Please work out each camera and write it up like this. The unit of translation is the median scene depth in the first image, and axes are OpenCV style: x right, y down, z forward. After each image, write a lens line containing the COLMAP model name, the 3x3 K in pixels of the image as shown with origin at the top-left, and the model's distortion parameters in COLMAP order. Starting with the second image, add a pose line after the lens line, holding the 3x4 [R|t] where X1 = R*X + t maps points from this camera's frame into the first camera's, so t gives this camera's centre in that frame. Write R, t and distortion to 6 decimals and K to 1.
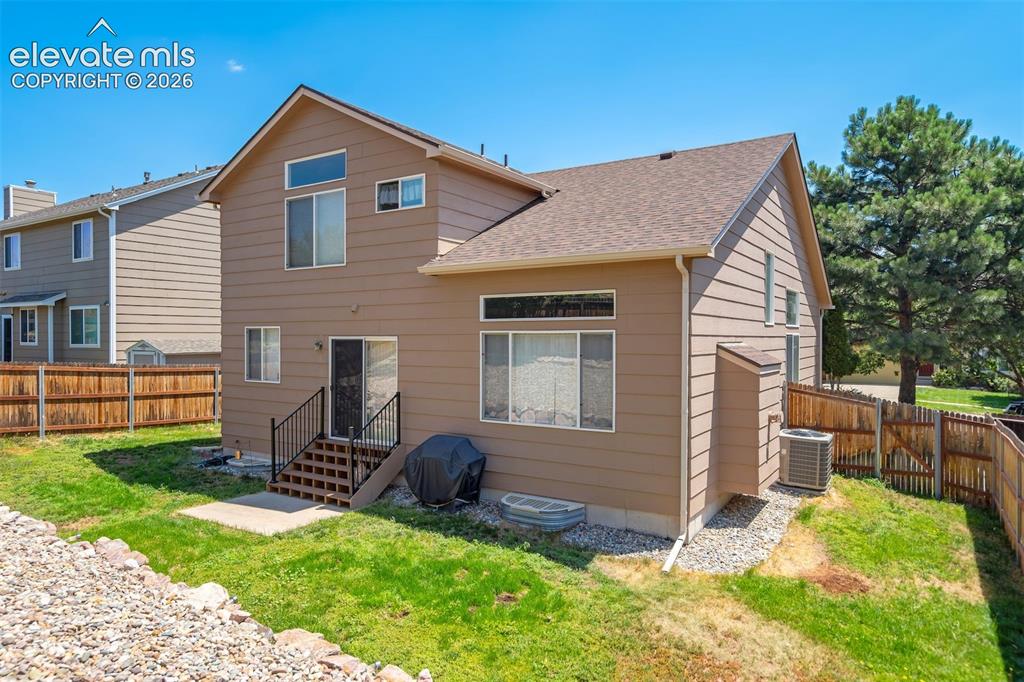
lens RADIAL K [[641.5, 0, 511.4], [0, 641.5, 346.4], [0, 0, 1]] dist [0.001498, 0.001243]
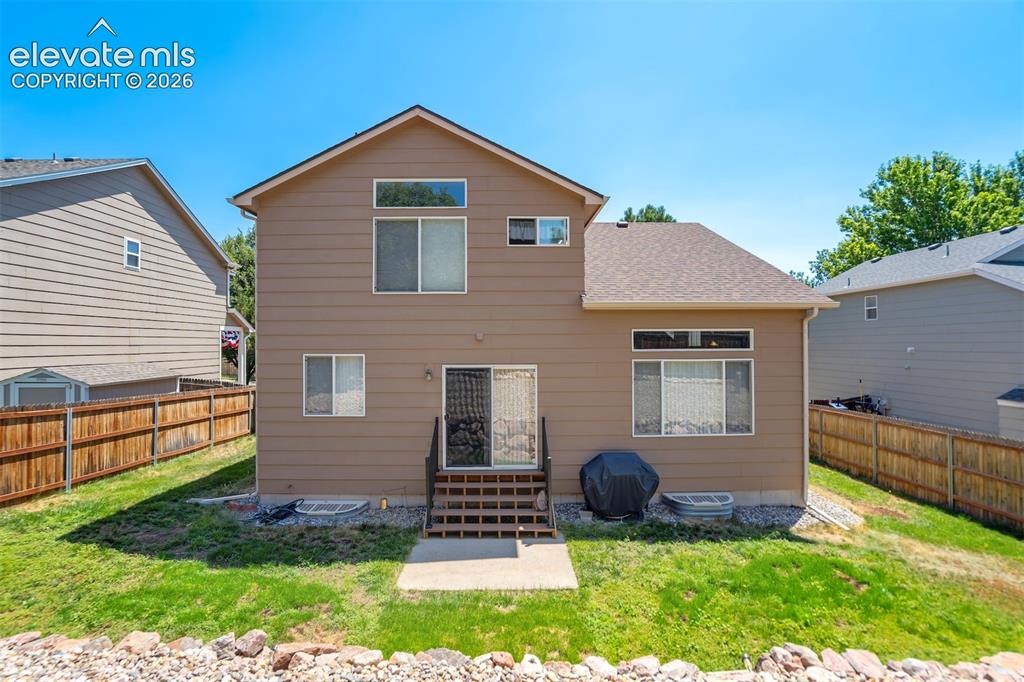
lens RADIAL K [[475.1, 0, 507.5], [0, 475.1, 340.5], [0, 0, 1]] dist [-0.051358, 0.017901]
pose [[0.835386, 0.001608, 0.549662, -0.610993], [0.012305, 0.999690, -0.021626, -0.036503], [-0.549526, 0.024829, 0.835107, 0.349052]]
